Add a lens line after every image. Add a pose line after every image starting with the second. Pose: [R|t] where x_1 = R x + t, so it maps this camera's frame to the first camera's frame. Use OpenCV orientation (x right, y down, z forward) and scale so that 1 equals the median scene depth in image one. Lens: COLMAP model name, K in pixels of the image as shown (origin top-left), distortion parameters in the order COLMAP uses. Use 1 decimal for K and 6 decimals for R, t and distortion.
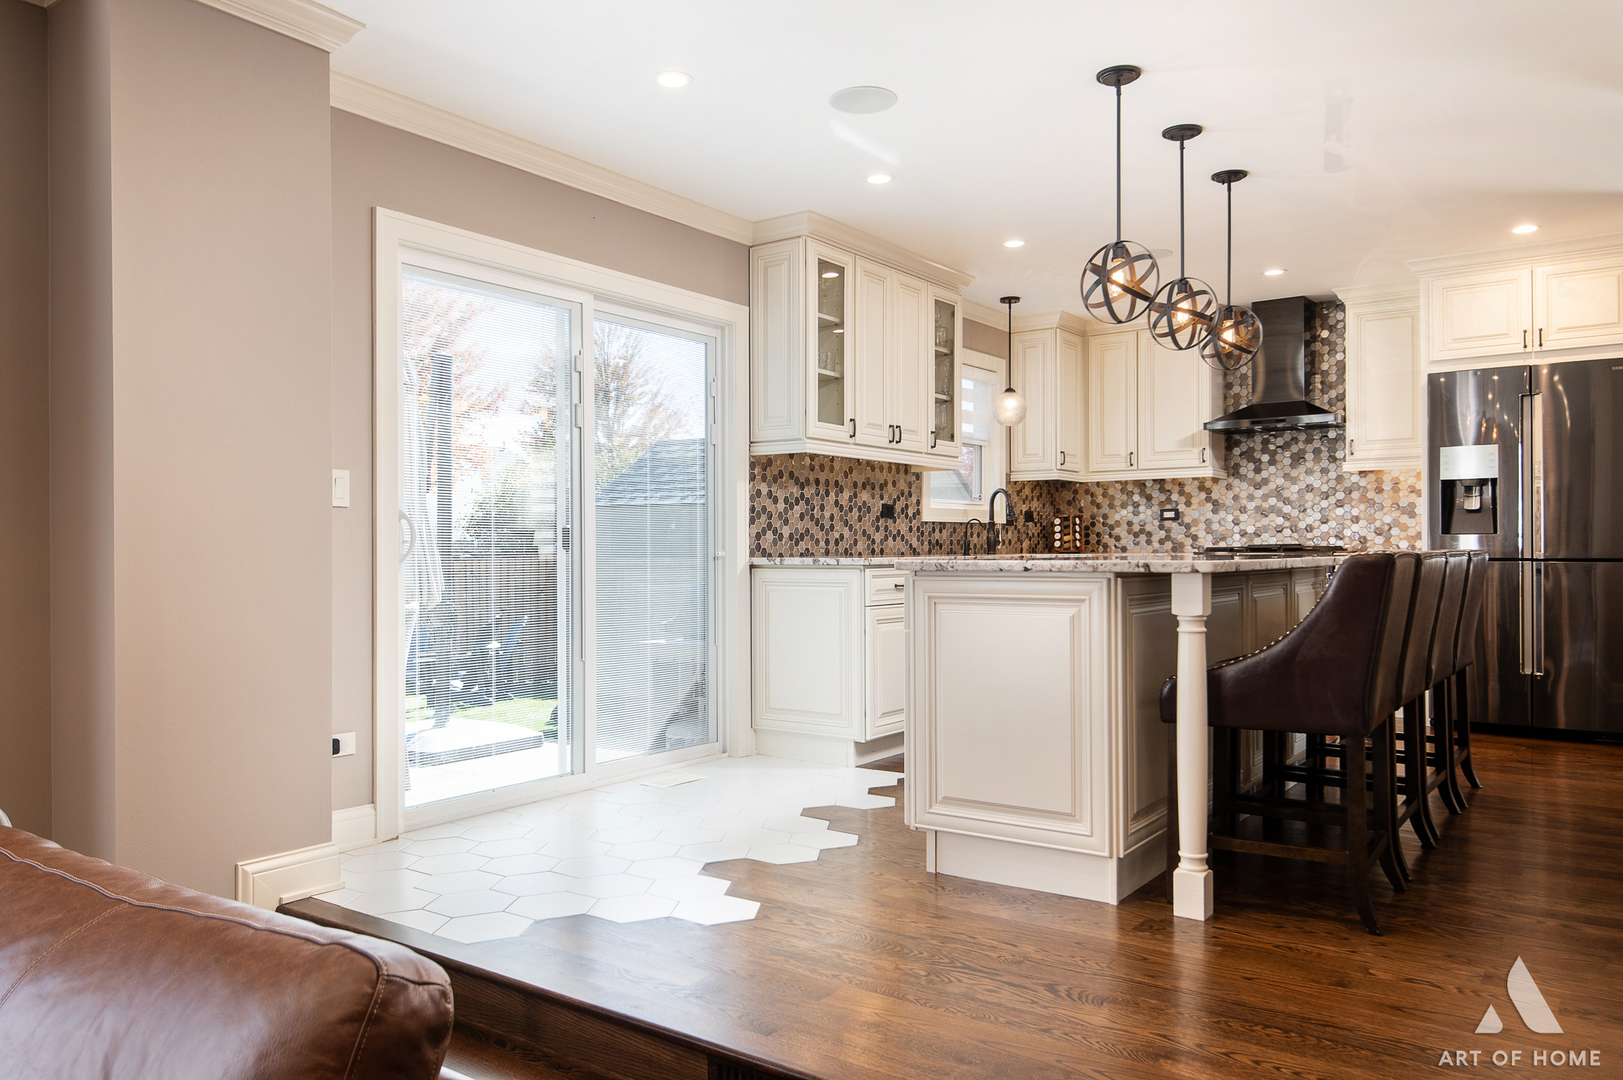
lens RADIAL K [[1209.8, 0, 798.8], [0, 1209.8, 546.3], [0, 0, 1]] dist [0.048586, -0.030754]
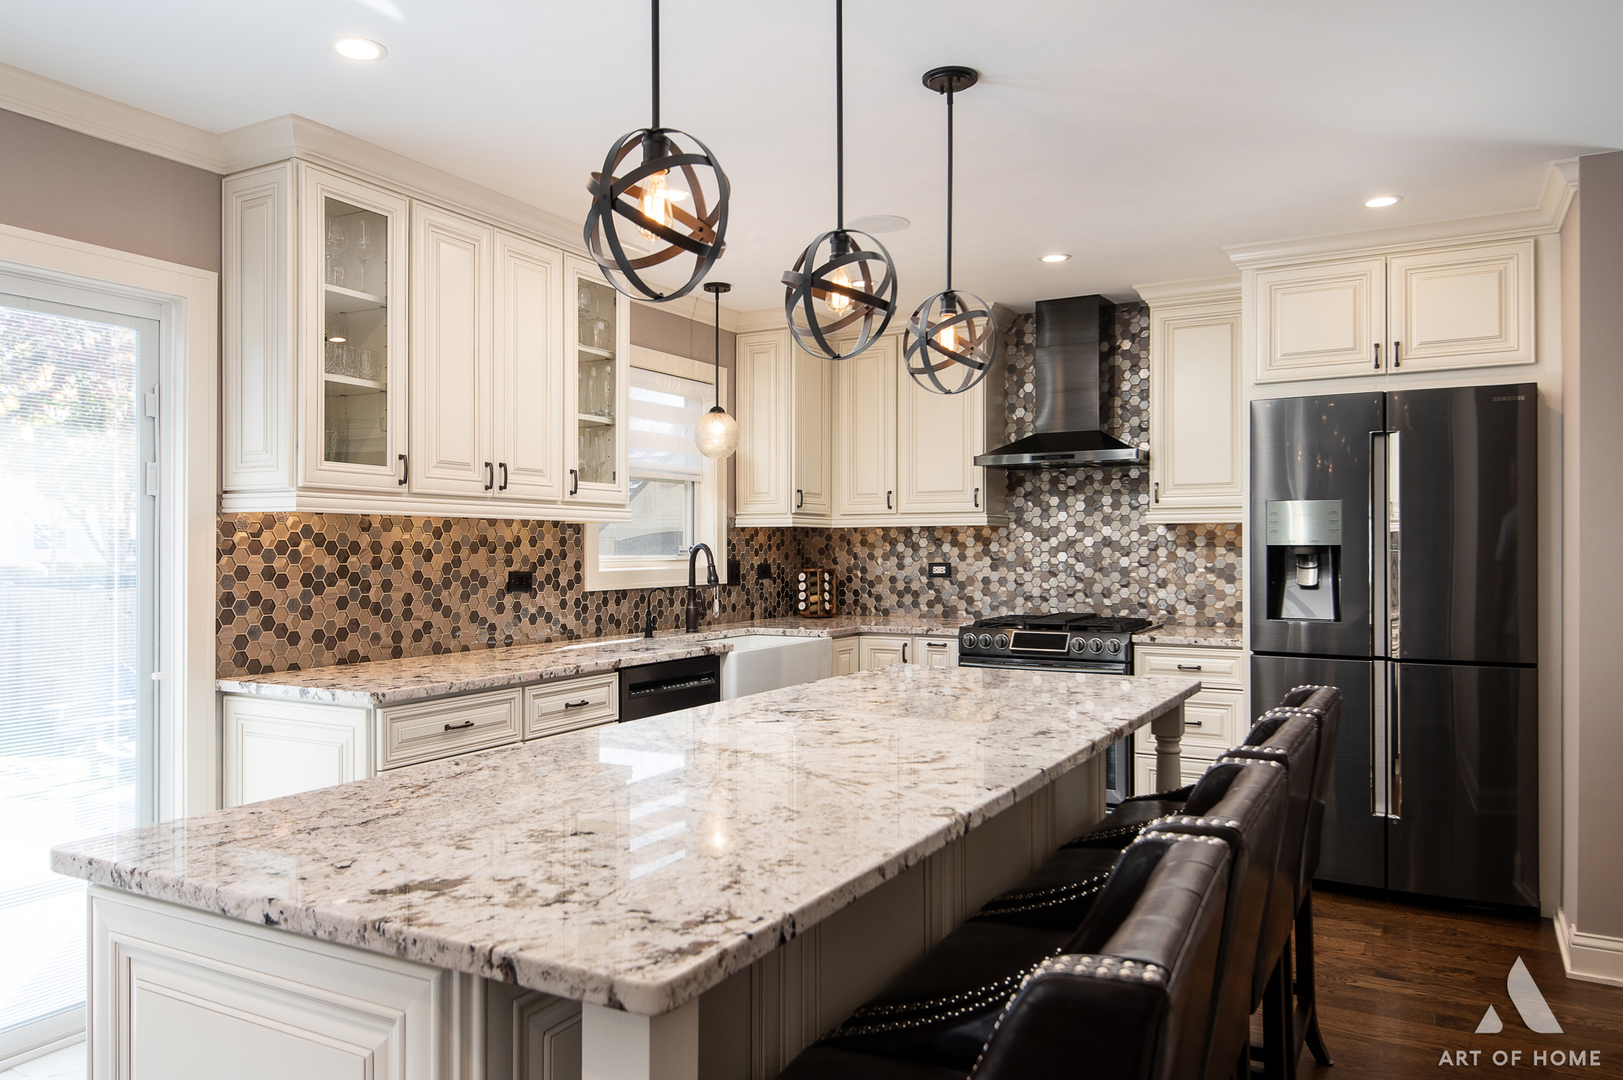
lens RADIAL K [[1158.2, 0, 801.4], [0, 1158.2, 546.2], [0, 0, 1]] dist [0.032634, -0.012739]
pose [[0.993989, 0.003010, 0.109441, 0.154578], [-0.003216, 0.999993, 0.001702, -0.049017], [-0.109435, -0.002044, 0.993992, 0.305001]]
